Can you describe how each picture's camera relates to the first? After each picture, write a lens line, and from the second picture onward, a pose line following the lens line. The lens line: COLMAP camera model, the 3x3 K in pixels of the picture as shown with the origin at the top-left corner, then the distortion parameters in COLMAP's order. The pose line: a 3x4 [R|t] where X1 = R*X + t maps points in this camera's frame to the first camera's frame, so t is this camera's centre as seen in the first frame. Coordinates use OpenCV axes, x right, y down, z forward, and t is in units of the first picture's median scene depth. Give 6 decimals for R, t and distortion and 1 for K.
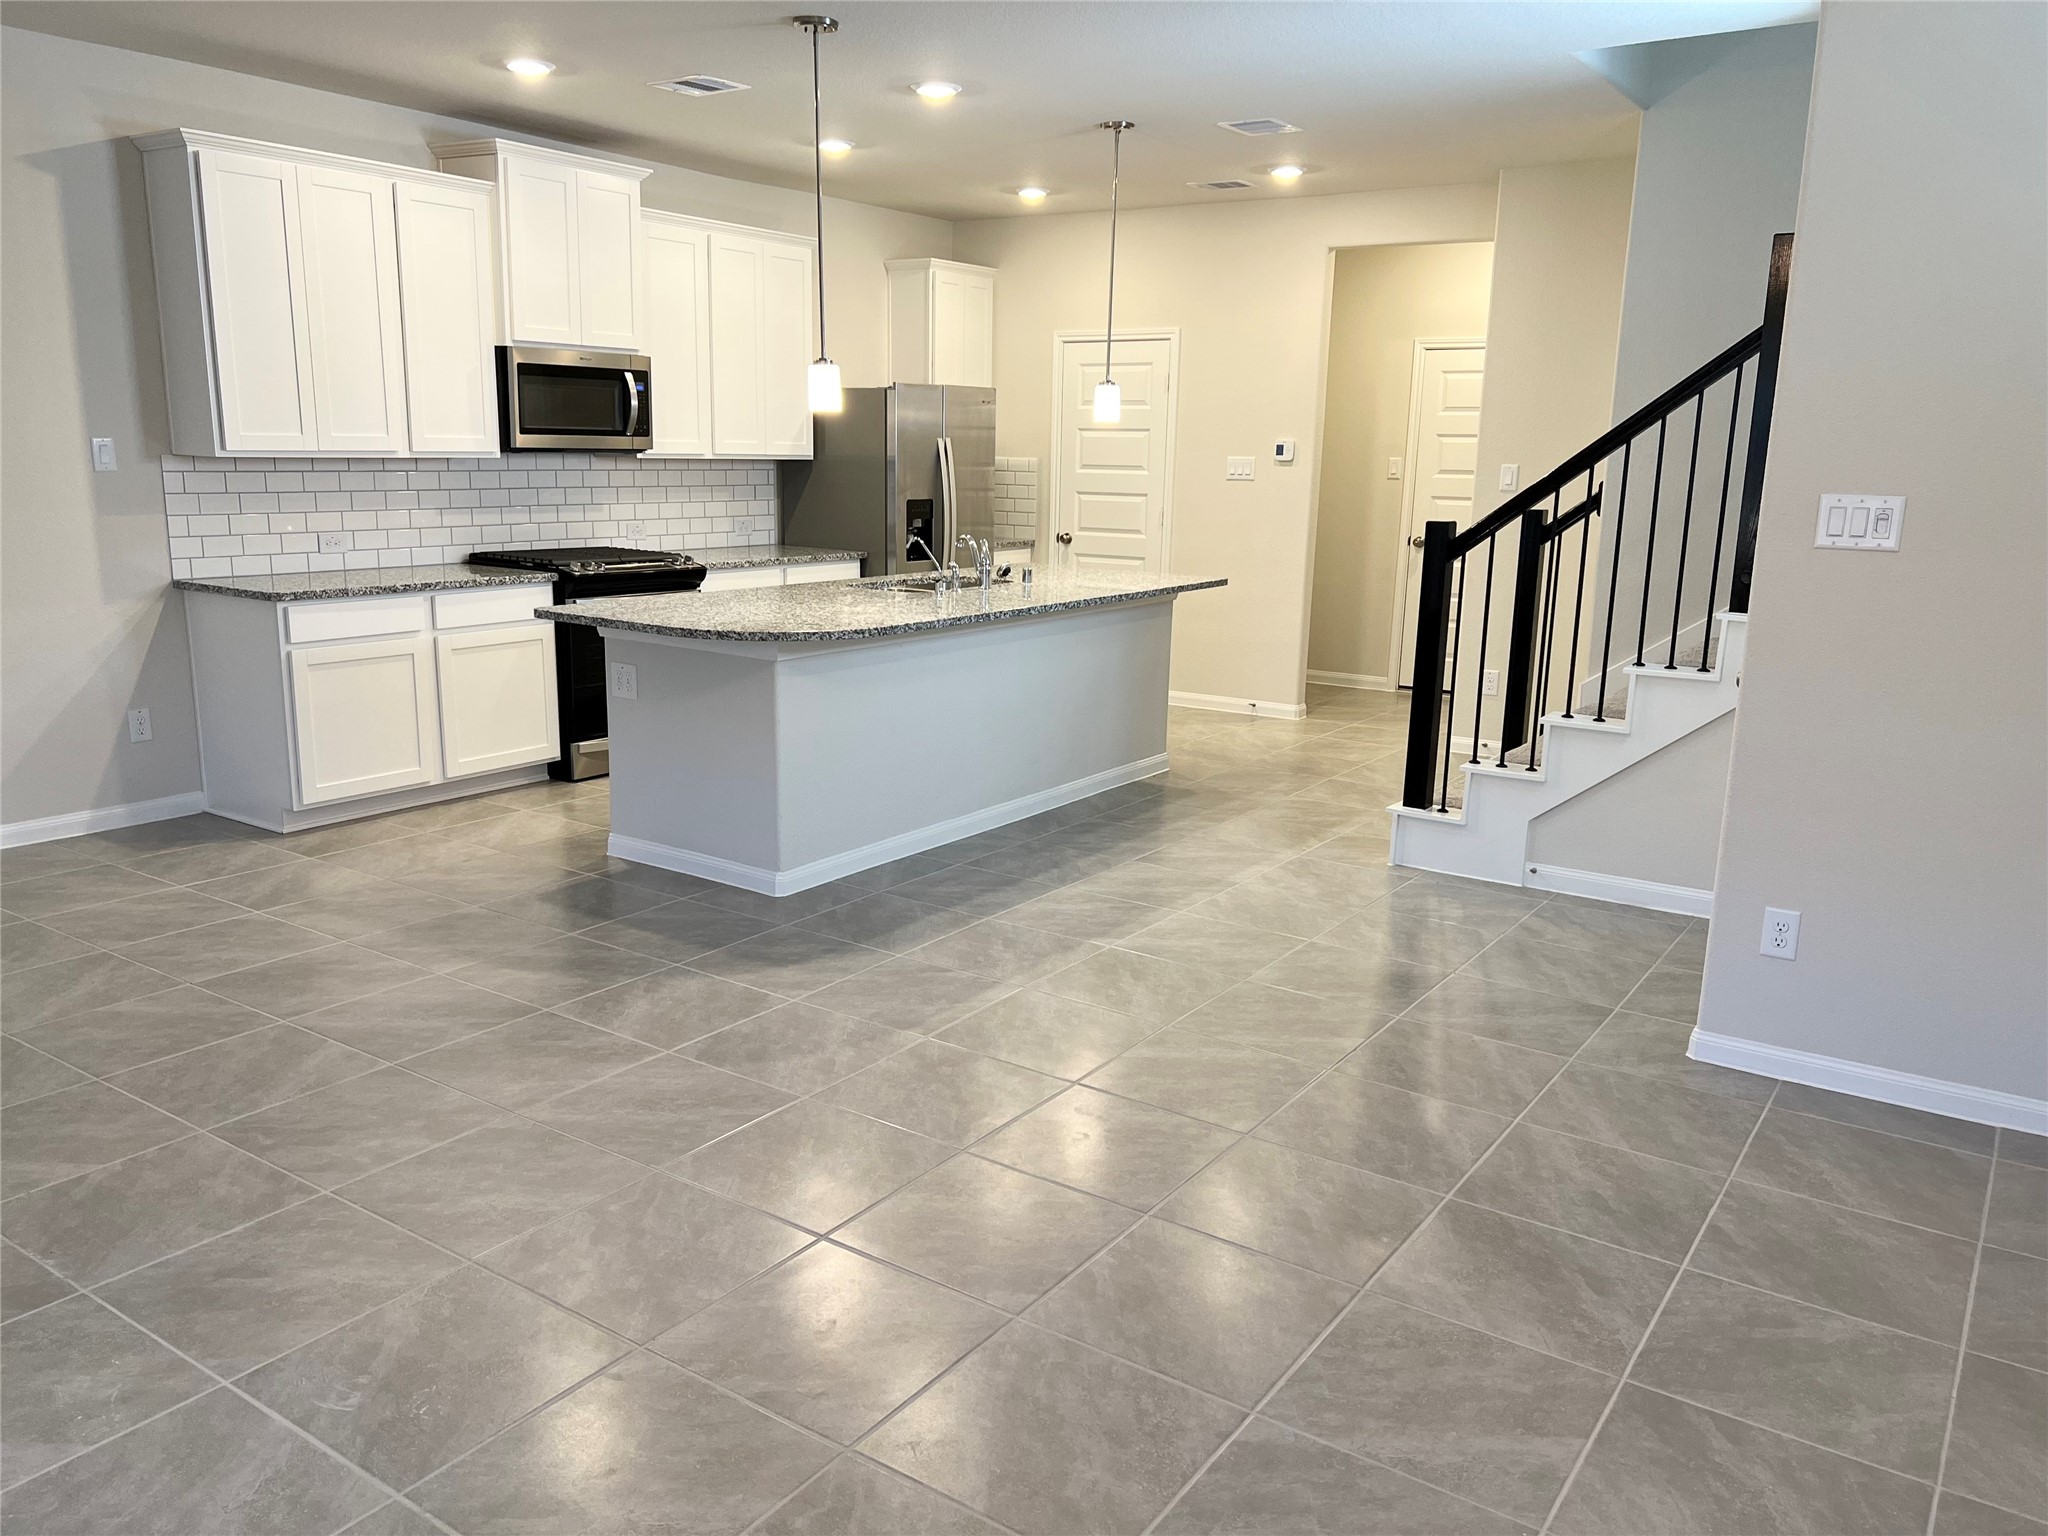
lens RADIAL K [[1544.3, 0, 1024.0], [0, 1544.3, 768.0], [0, 0, 1]] dist [0.065732, -0.080092]
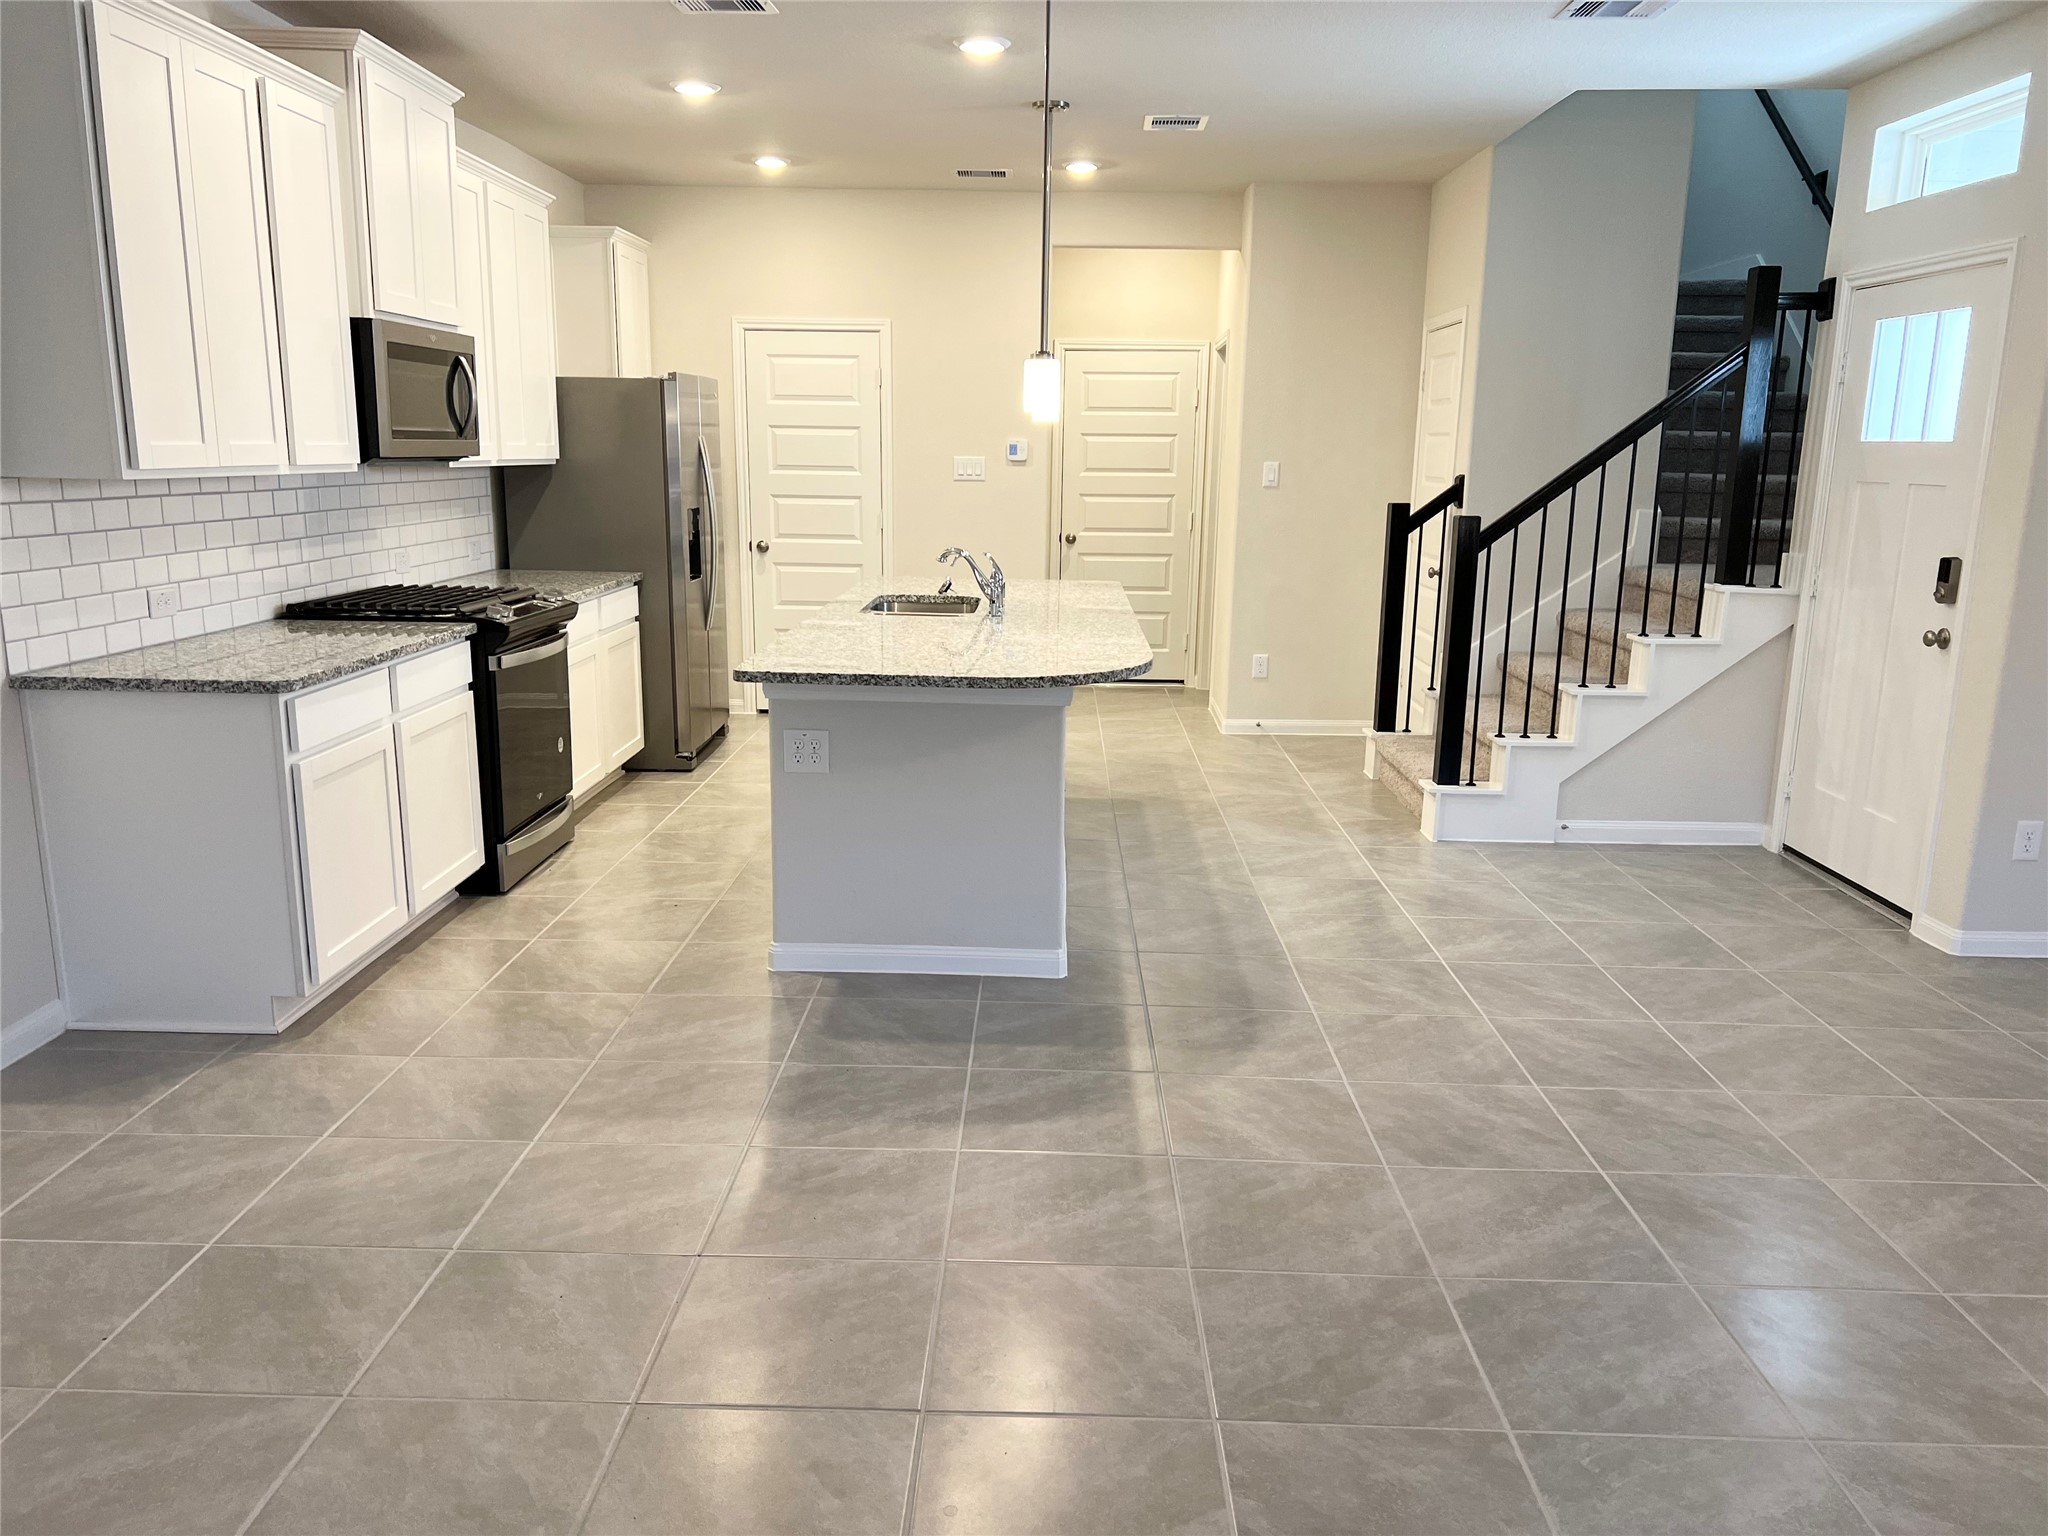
lens RADIAL K [[1544.3, 0, 1024.0], [0, 1544.3, 768.0], [0, 0, 1]] dist [0.065732, -0.080092]
pose [[0.836176, -0.119626, 0.535257, -0.569830], [0.116680, 0.992383, 0.039514, -0.063269], [-0.535907, 0.029413, 0.843765, 0.259660]]
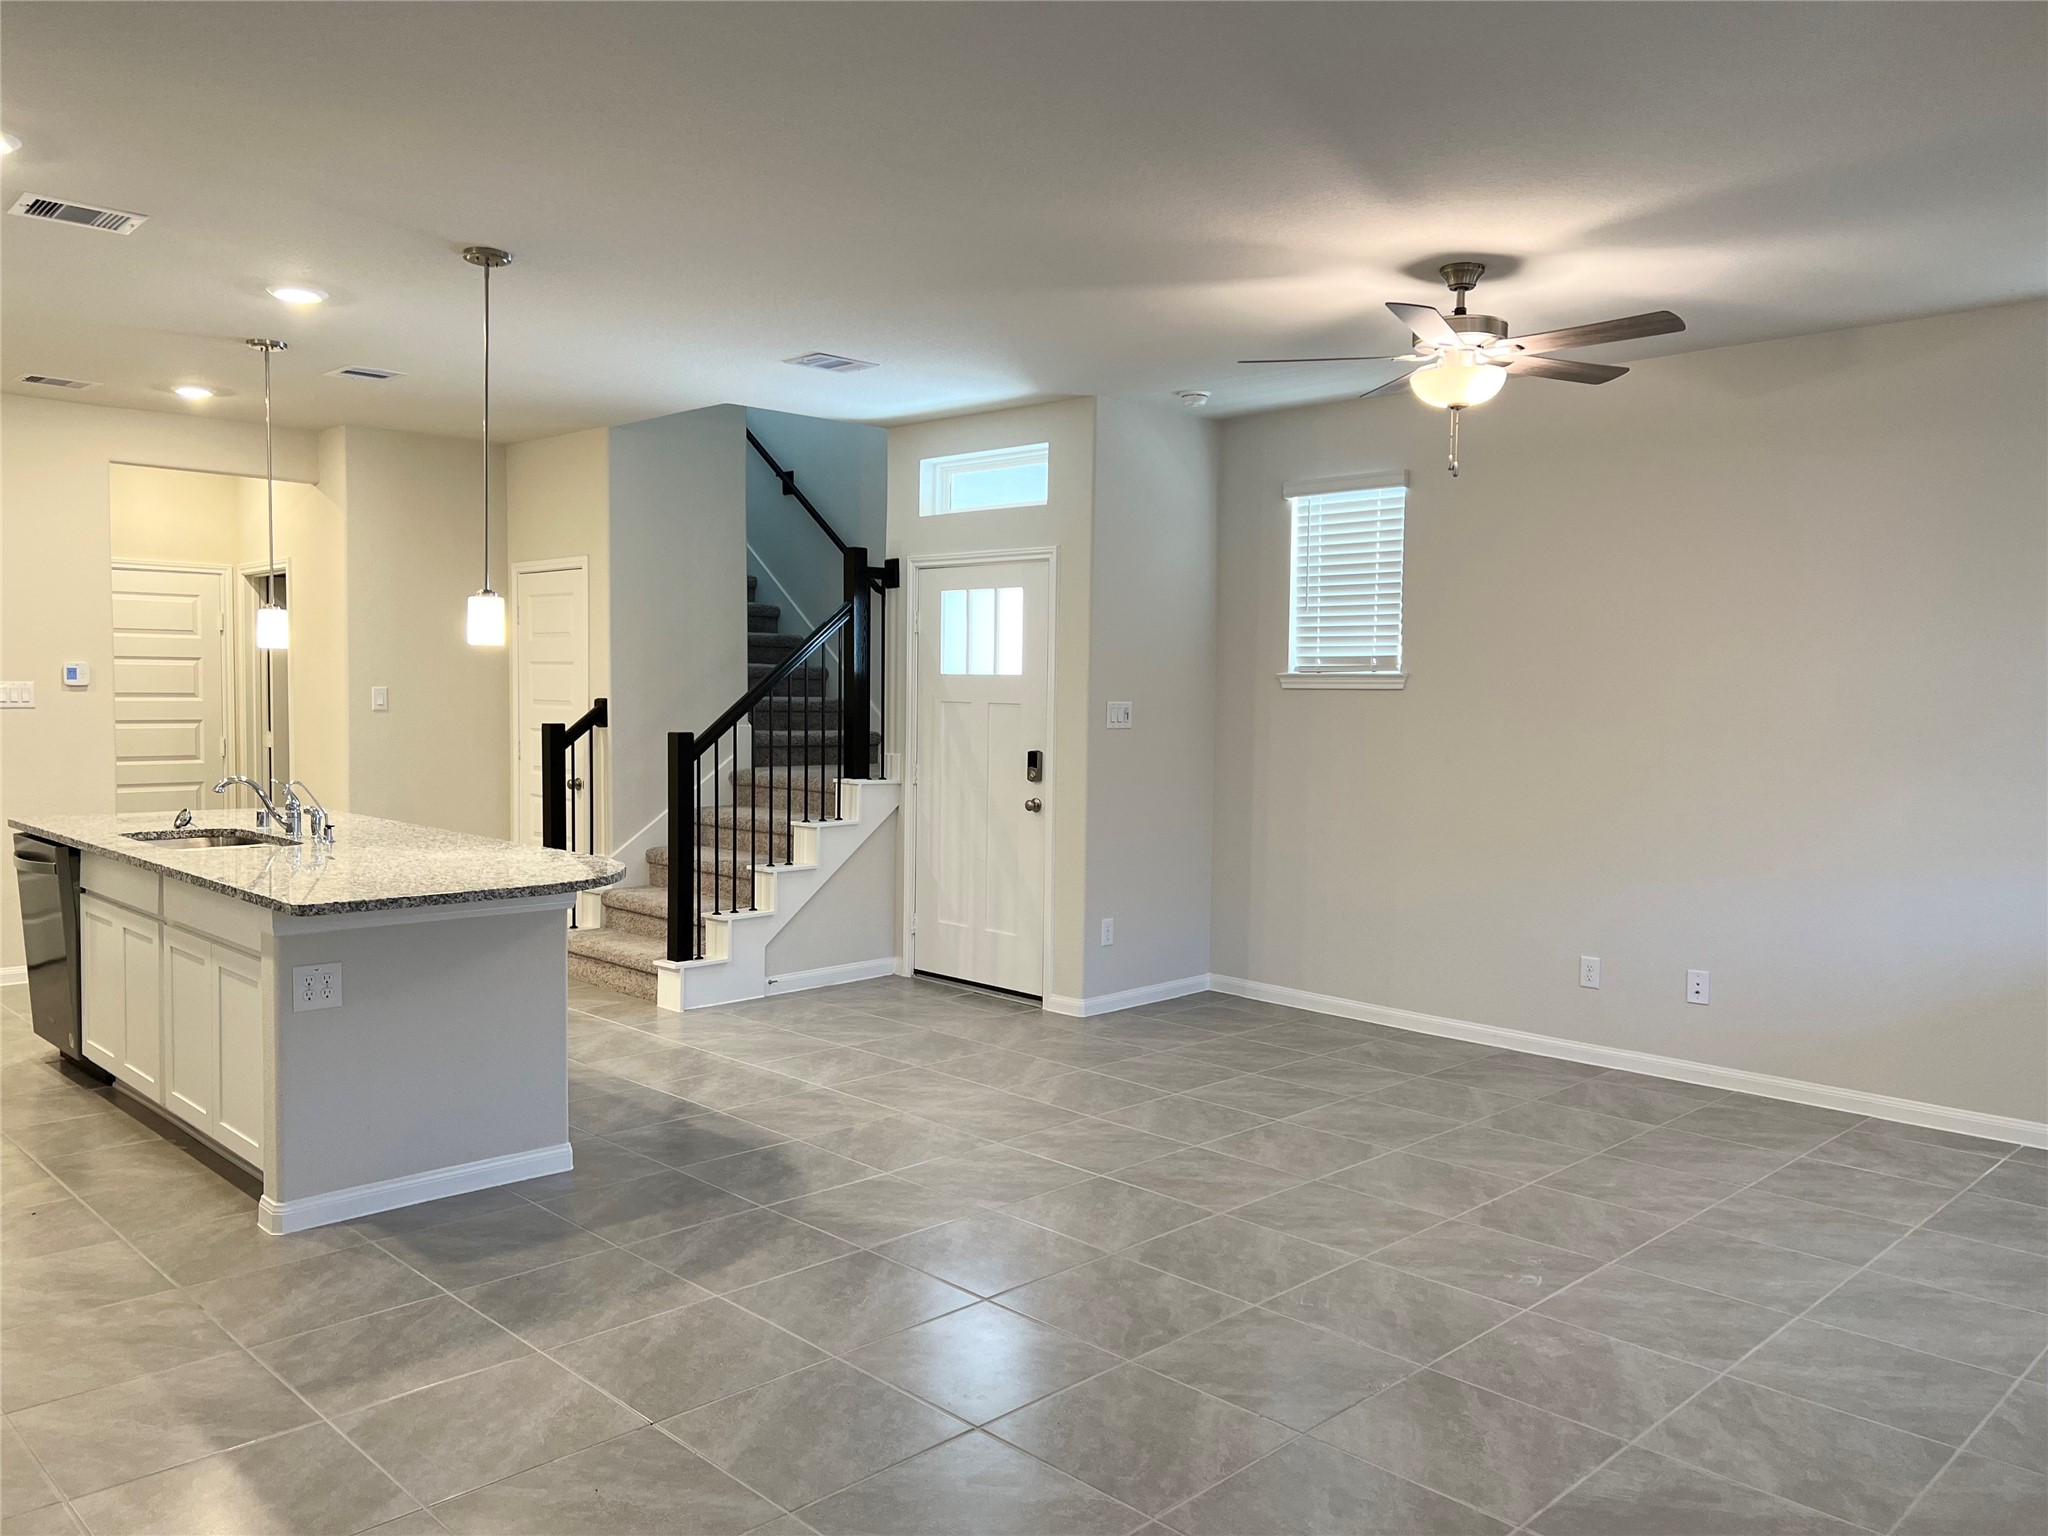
lens RADIAL K [[1528.8, 0, 1013.1], [0, 1528.8, 760.7], [0, 0, 1]] dist [0.106412, -0.190468]
pose [[0.189245, -0.066630, 0.979667, -0.903505], [0.194286, 0.980512, 0.029156, -0.117767], [-0.962517, 0.184818, 0.198502, 0.481857]]
